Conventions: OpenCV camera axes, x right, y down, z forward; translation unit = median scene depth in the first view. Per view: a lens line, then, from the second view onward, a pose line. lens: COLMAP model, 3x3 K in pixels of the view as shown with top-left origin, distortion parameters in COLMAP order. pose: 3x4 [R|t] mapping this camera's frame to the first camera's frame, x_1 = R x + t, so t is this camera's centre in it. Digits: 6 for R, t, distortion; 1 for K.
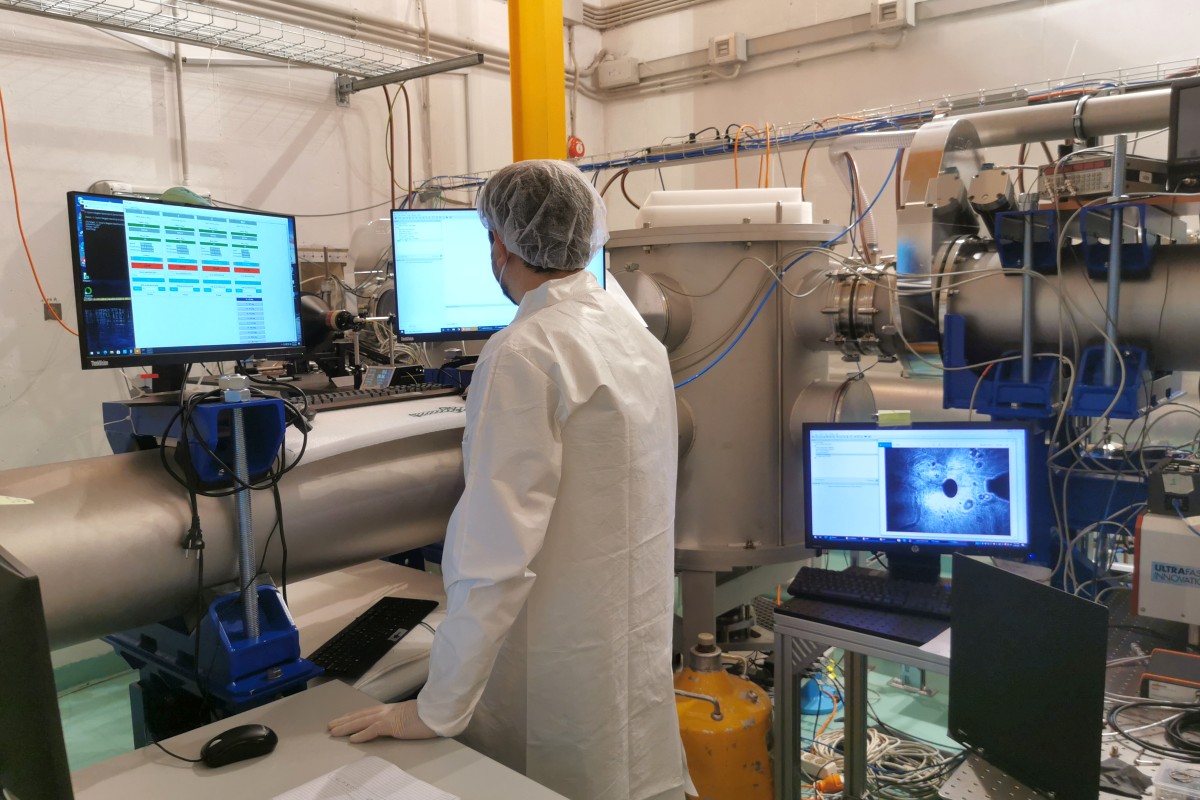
lens RADIAL K [[945.8, 0, 601.6], [0, 945.8, 401.0], [0, 0, 1]] dist [-0.010376, -0.005063]
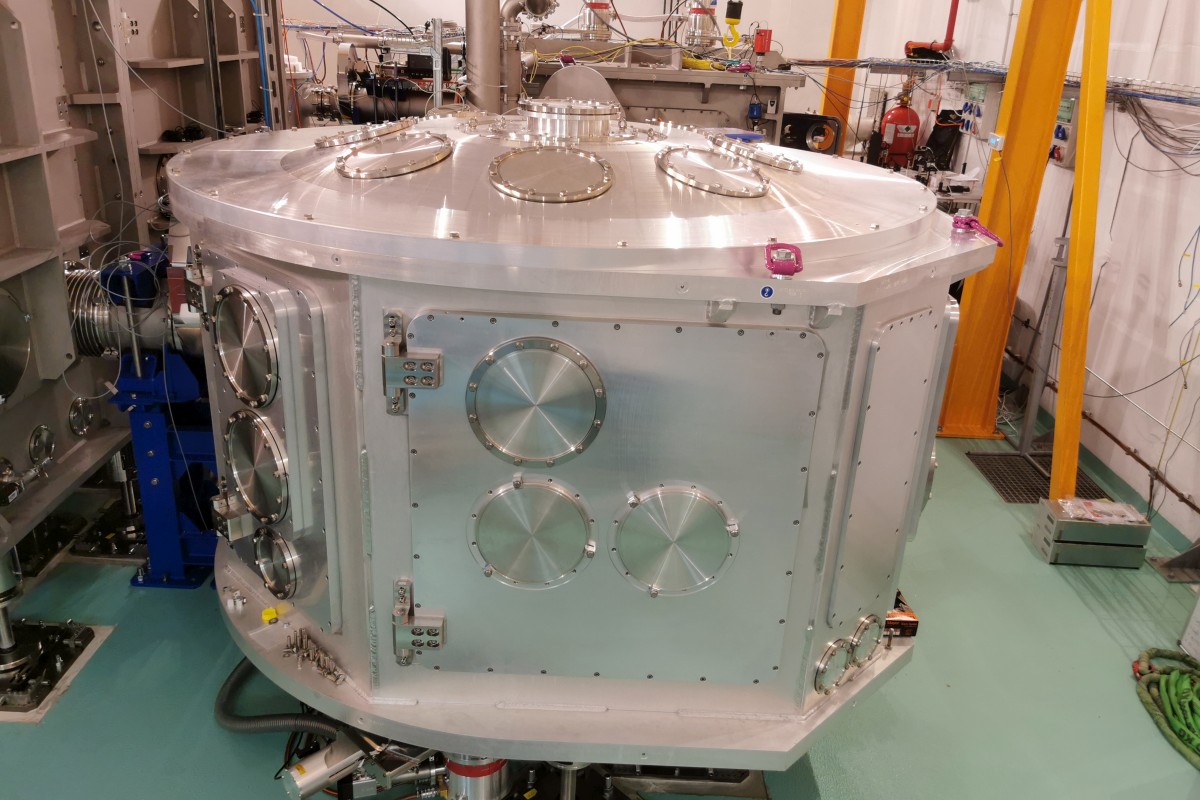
lens RADIAL K [[945.8, 0, 599.2], [0, 945.8, 400.3], [0, 0, 1]] dist [-0.010376, -0.005063]
pose [[0.769021, -0.181894, 0.612798, -1.217288], [0.005062, 0.960363, 0.278707, -0.019924], [-0.639204, -0.211229, 0.739460, -2.286808]]
